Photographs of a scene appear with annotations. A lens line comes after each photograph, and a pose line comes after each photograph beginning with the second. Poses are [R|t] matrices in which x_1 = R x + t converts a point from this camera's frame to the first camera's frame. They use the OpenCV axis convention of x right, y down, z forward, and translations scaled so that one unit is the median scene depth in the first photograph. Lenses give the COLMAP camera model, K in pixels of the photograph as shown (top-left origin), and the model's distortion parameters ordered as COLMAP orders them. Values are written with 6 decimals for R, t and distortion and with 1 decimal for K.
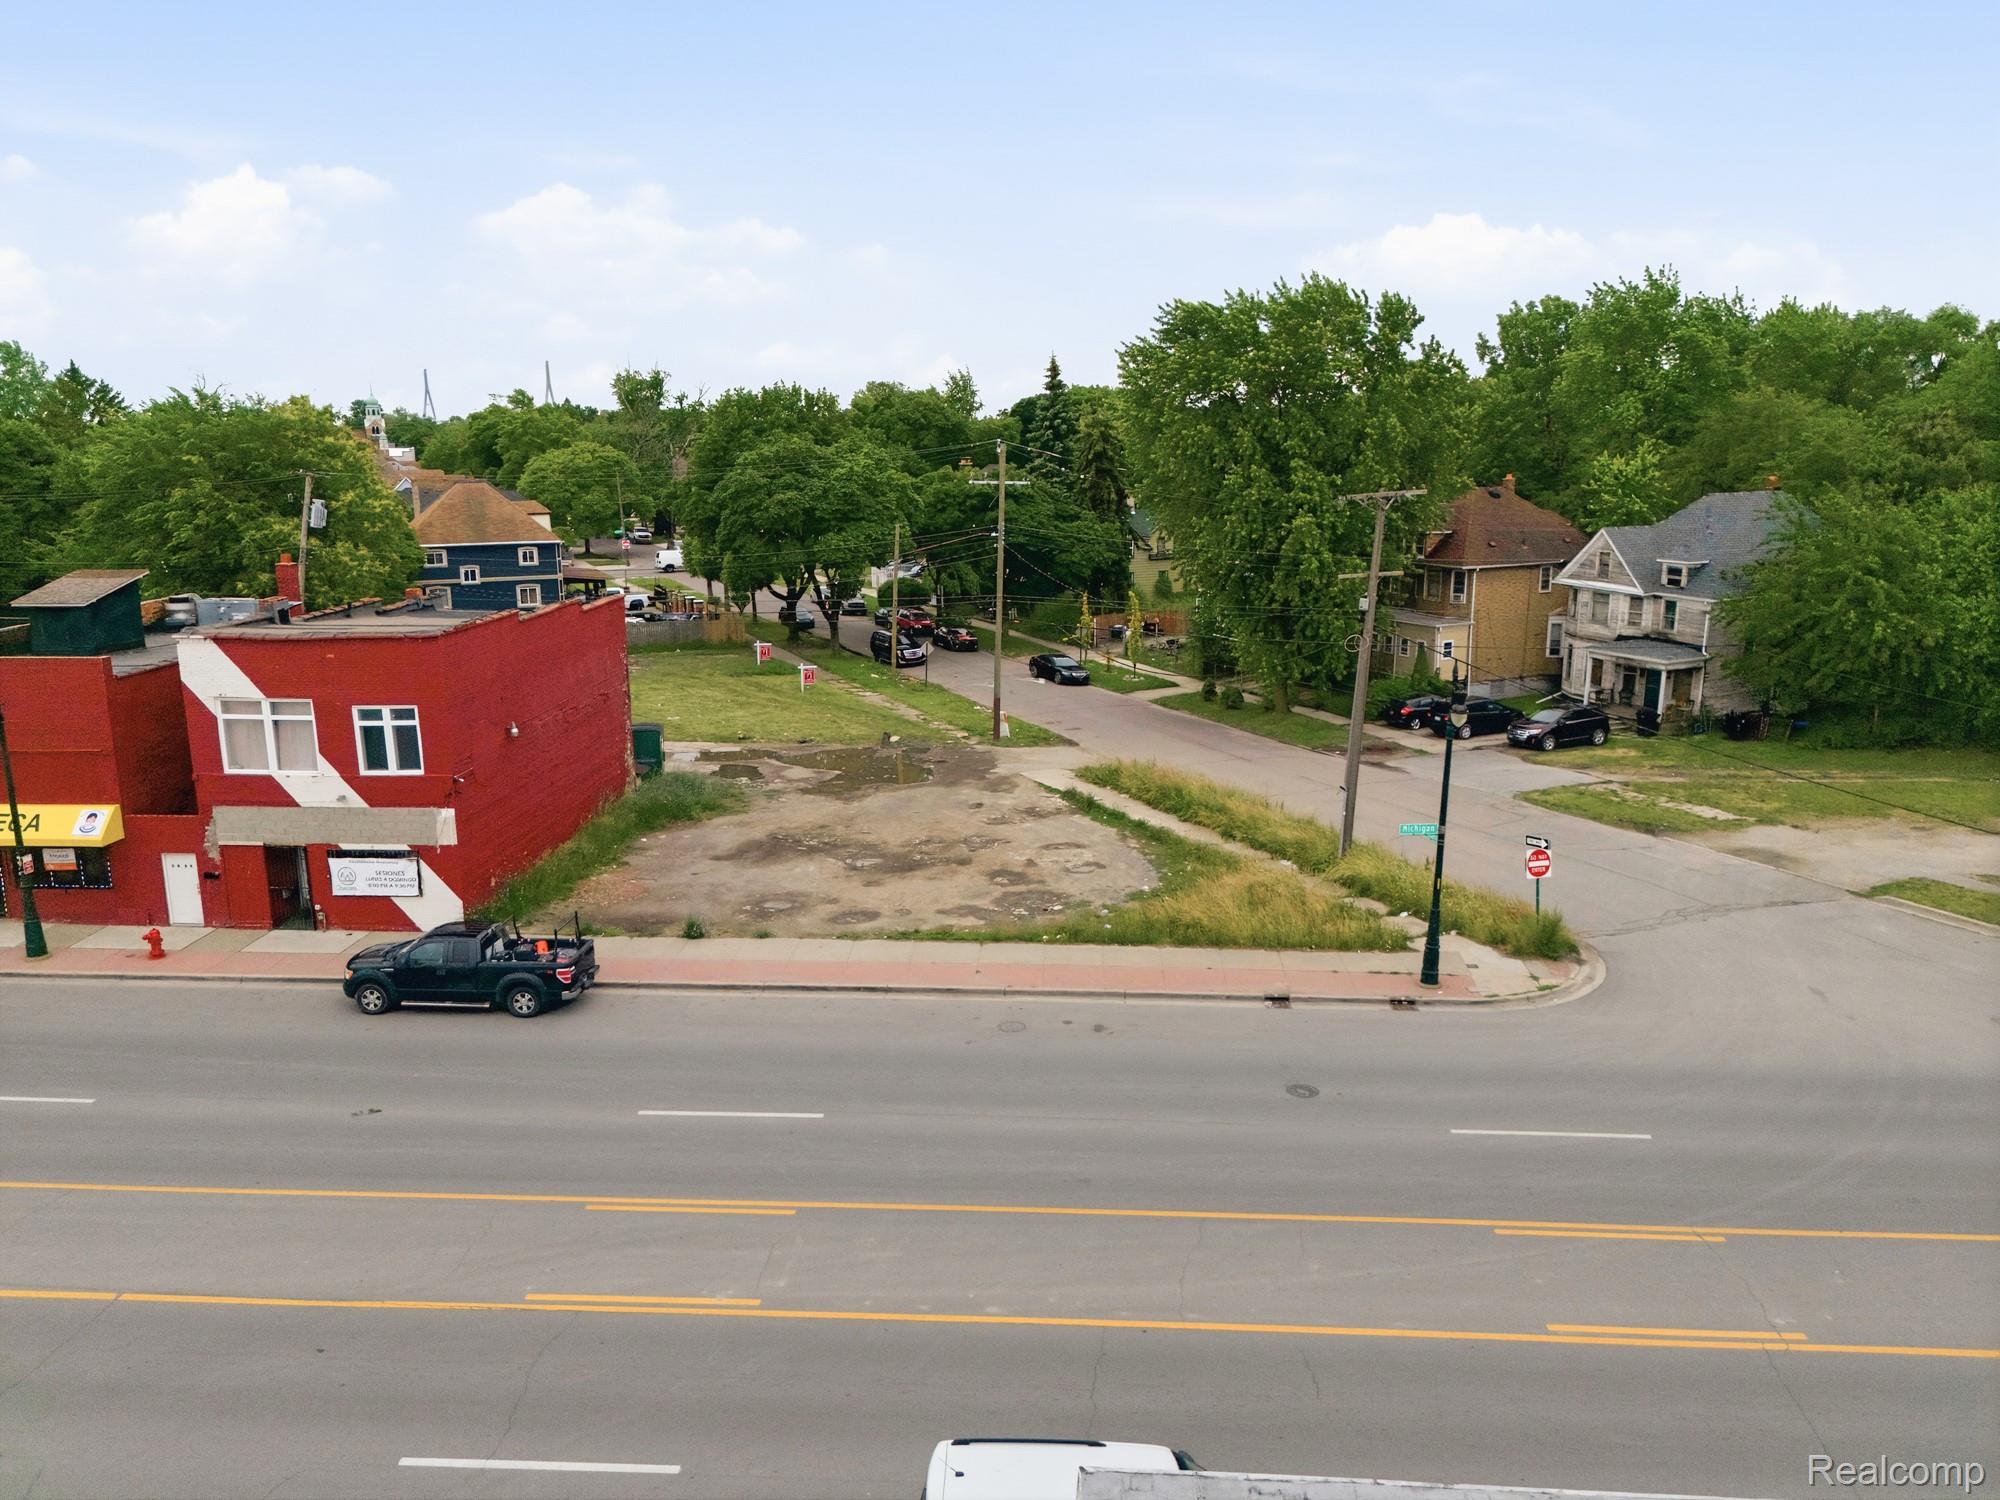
lens RADIAL K [[1466.3, 0, 998.3], [0, 1466.3, 759.7], [0, 0, 1]] dist [0.069582, -0.067798]
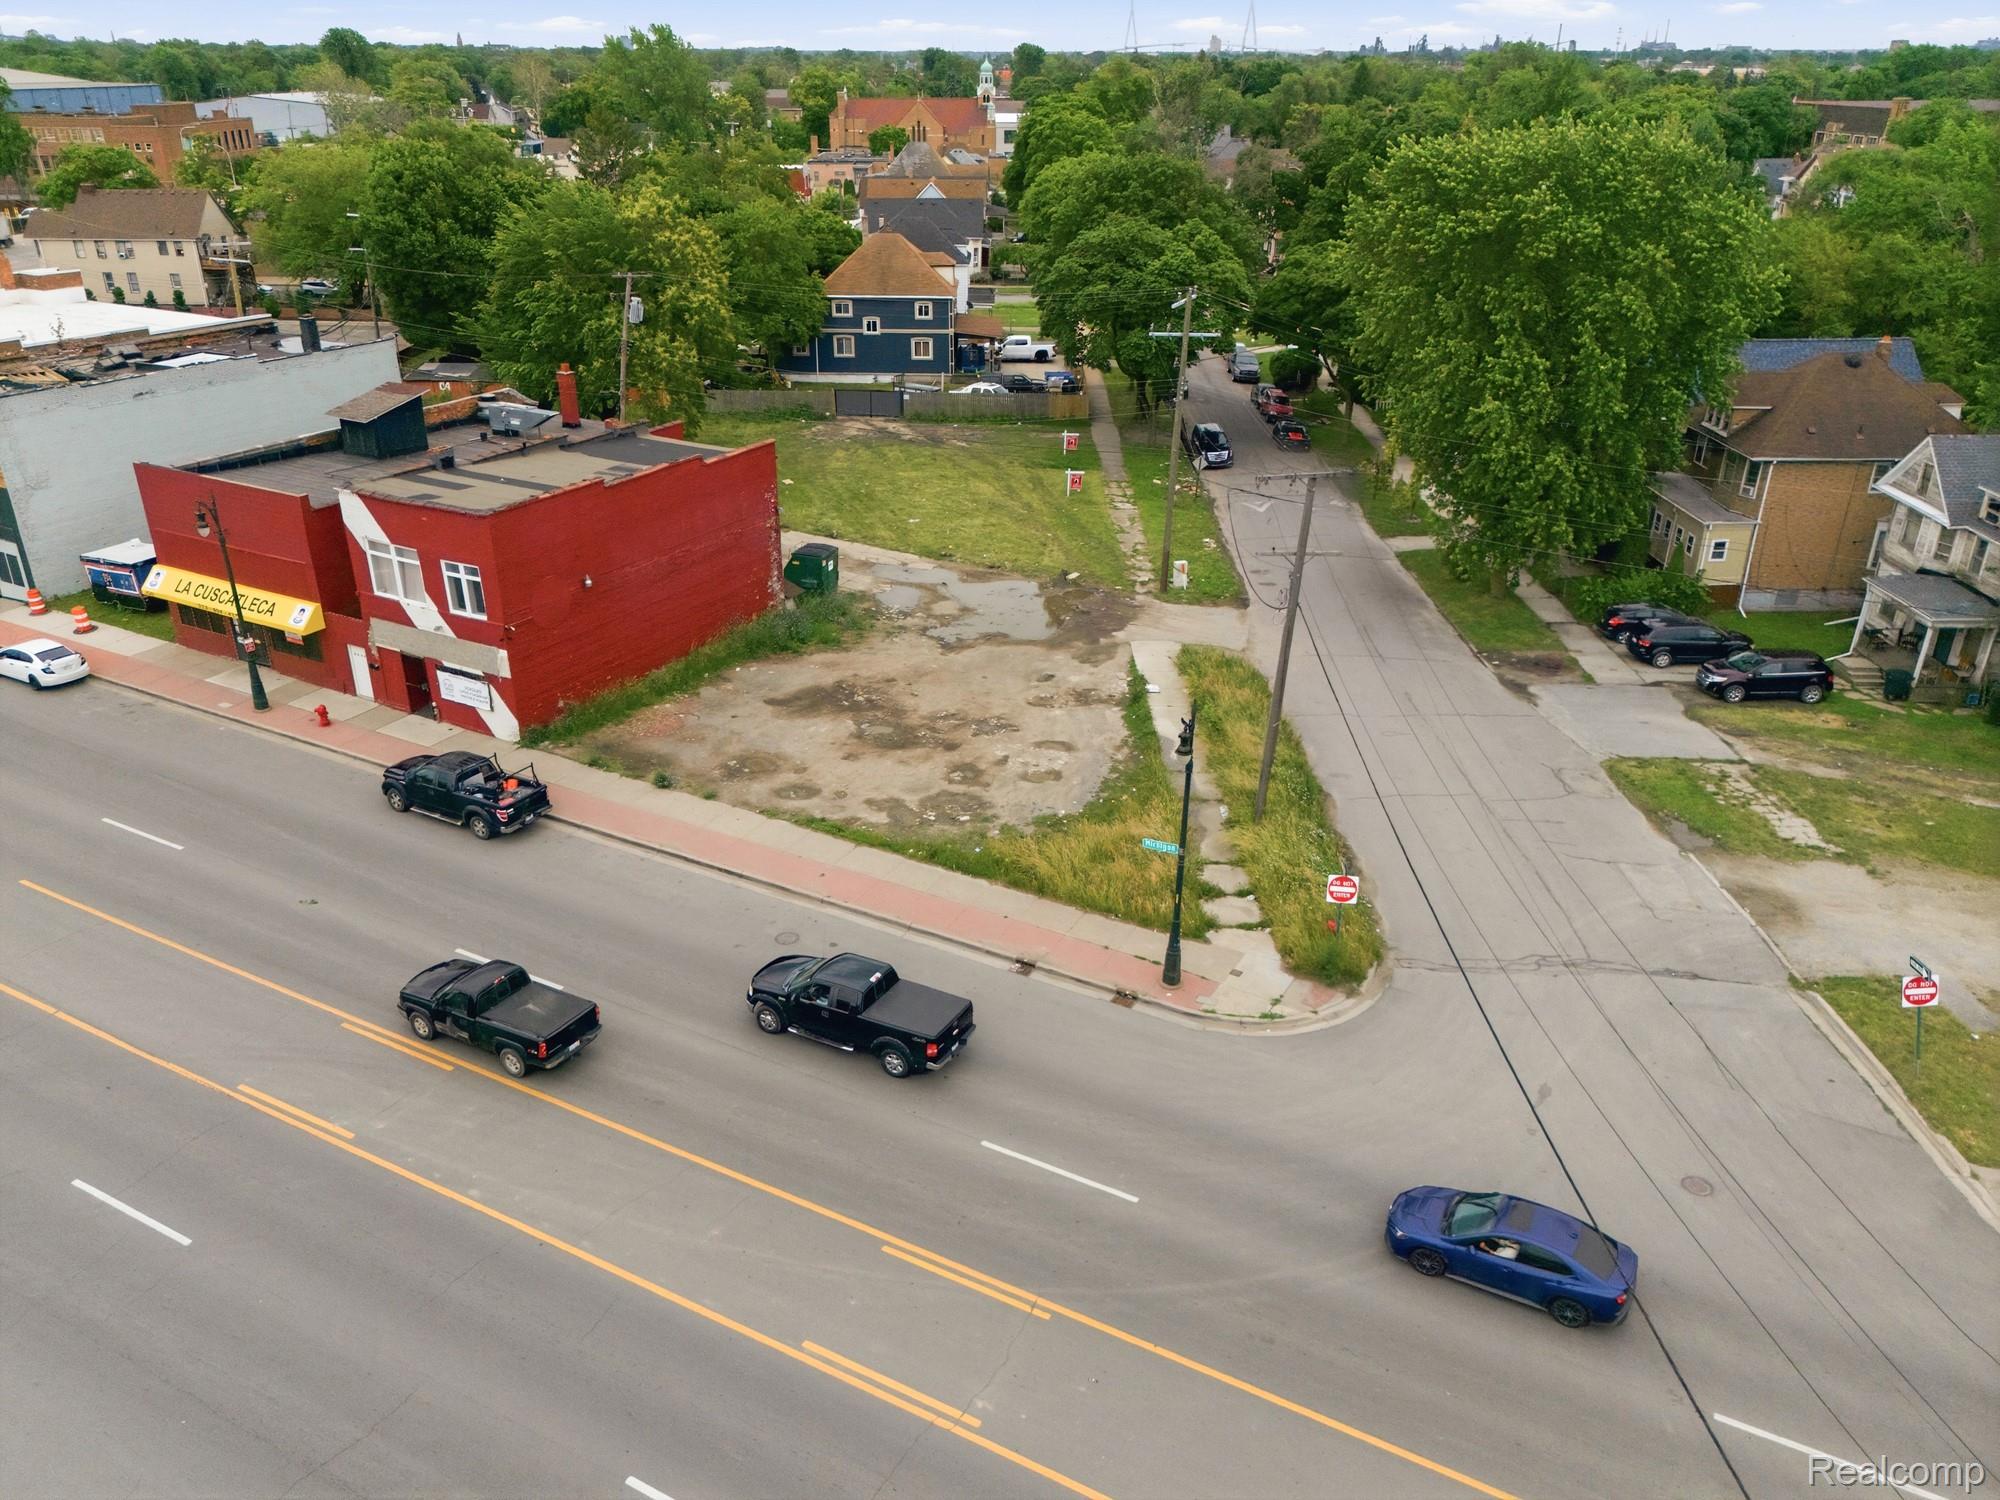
lens RADIAL K [[1466.3, 0, 998.3], [0, 1466.3, 759.7], [0, 0, 1]] dist [0.069582, -0.067798]
pose [[0.904497, 0.192555, -0.380536, 0.478047], [-0.103606, 0.964751, 0.241912, -0.212442], [0.413704, -0.179383, 0.892564, 0.033628]]
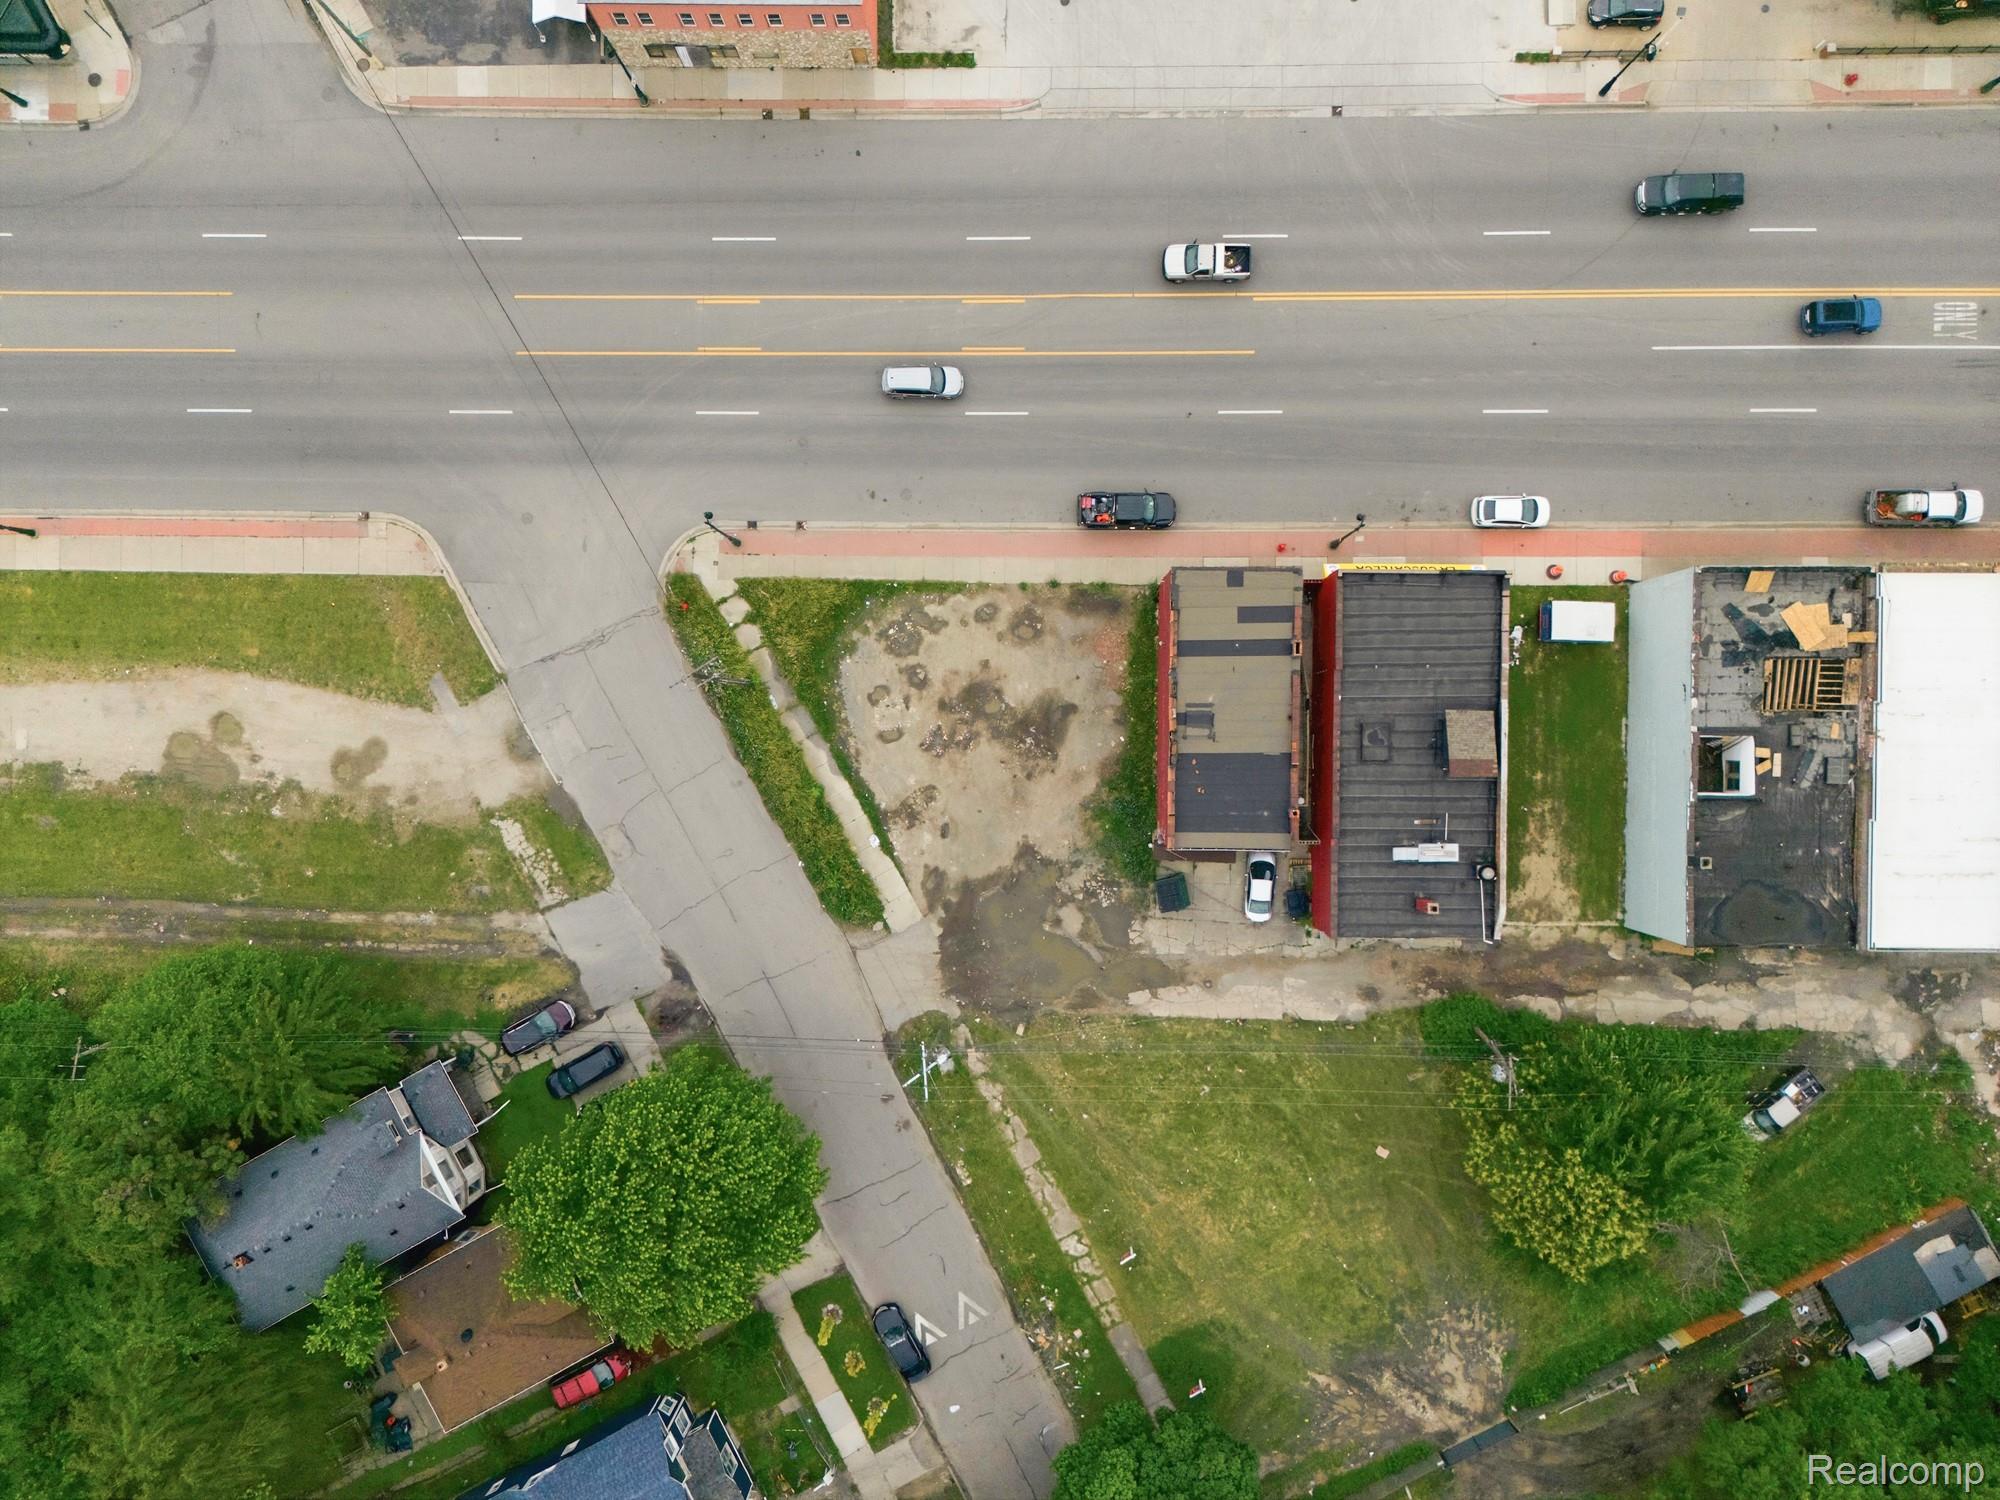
lens RADIAL K [[1466.3, 0, 998.3], [0, 1466.3, 759.7], [0, 0, 1]] dist [0.069582, -0.067798]
pose [[-0.997932, 0.057458, 0.028818, -0.163699], [0.015007, -0.227685, 0.973619, -1.995822], [0.062503, 0.972038, 0.226352, 0.717433]]
